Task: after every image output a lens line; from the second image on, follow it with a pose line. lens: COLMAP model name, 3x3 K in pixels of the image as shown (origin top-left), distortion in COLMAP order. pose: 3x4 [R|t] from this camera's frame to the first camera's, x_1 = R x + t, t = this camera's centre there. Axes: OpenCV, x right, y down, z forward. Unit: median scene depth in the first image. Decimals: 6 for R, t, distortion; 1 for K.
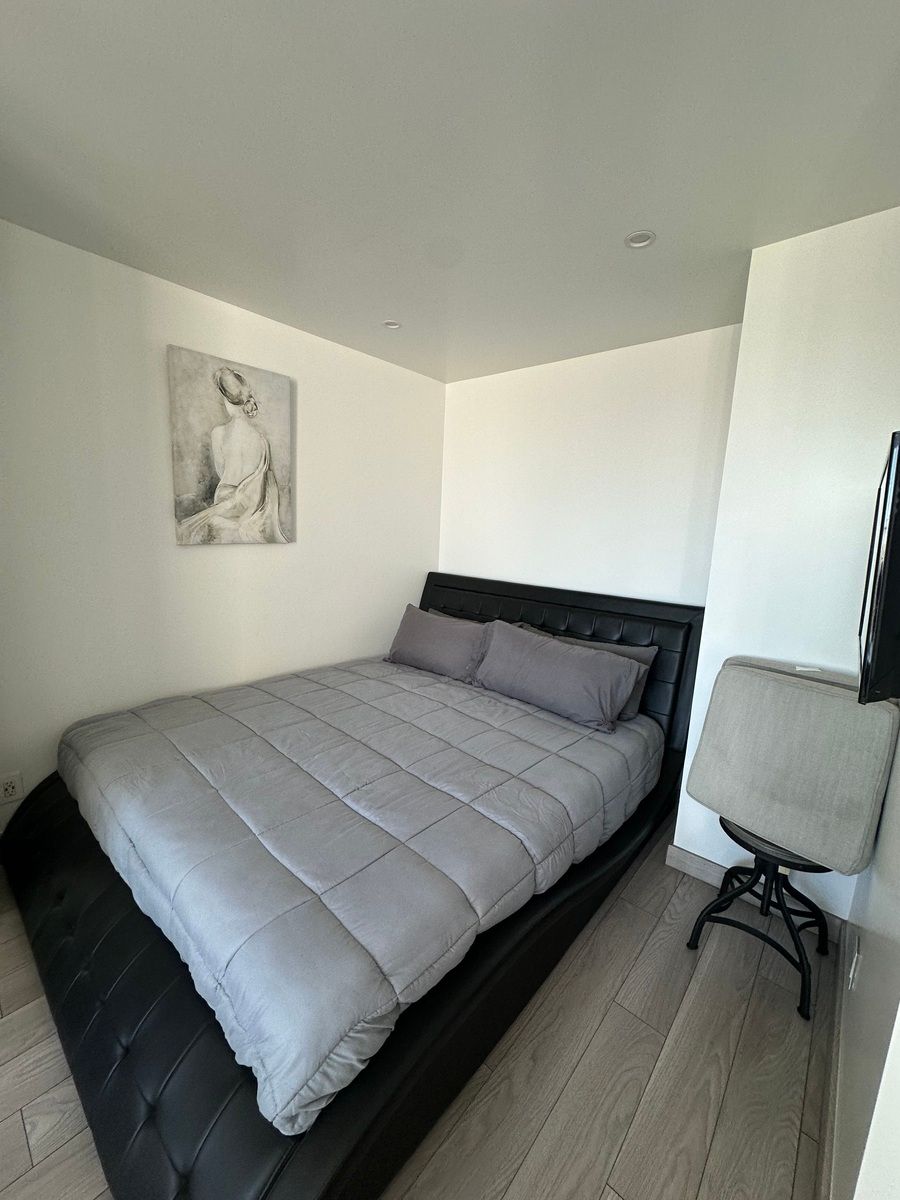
lens RADIAL K [[481.2, 0, 449.6], [0, 481.2, 602.8], [0, 0, 1]] dist [-0.001988, -0.000066]
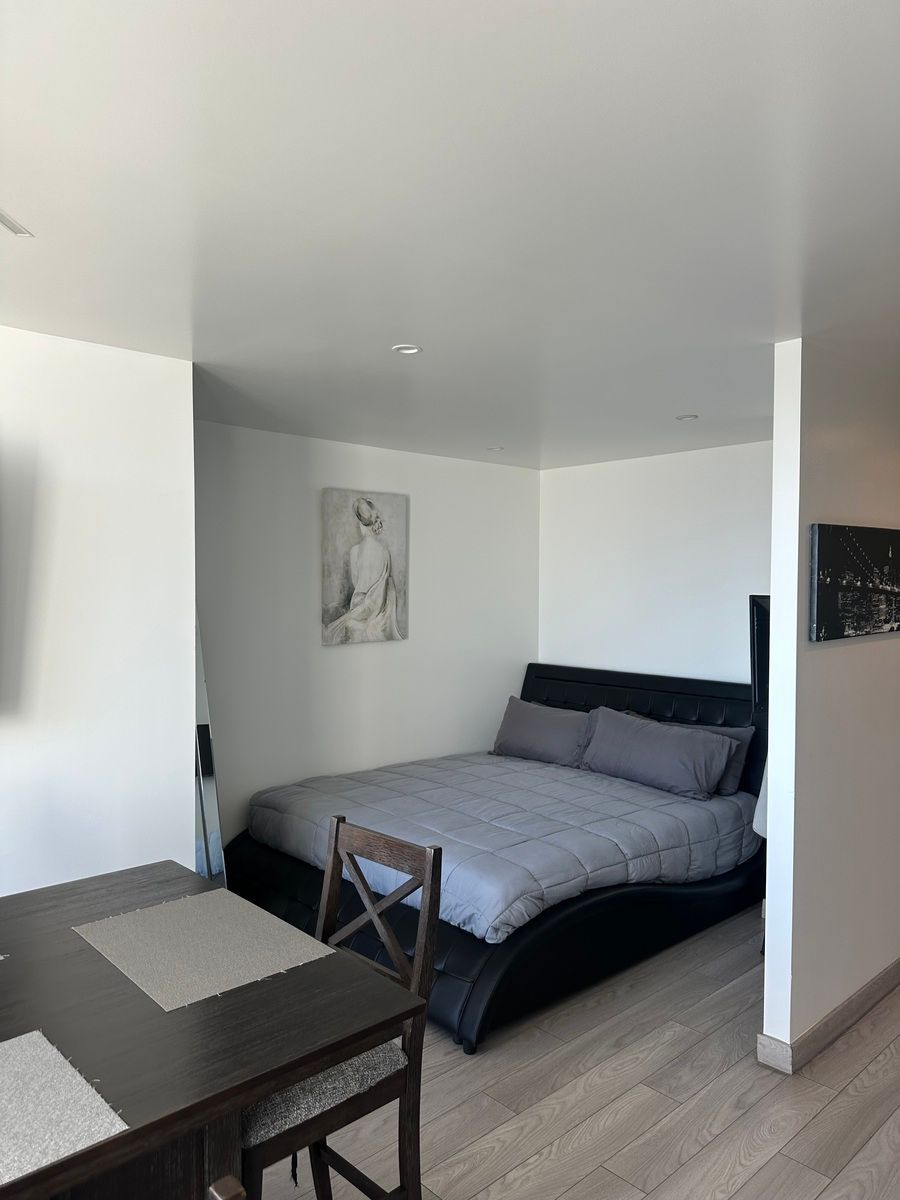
lens RADIAL K [[850.6, 0, 448.3], [0, 850.6, 600.4], [0, 0, 1]] dist [0.075246, 0.000747]
pose [[0.994131, -0.037278, -0.101560, -0.040047], [0.022645, 0.989666, -0.141593, 0.073254], [0.105788, 0.138462, 0.984701, -1.039510]]
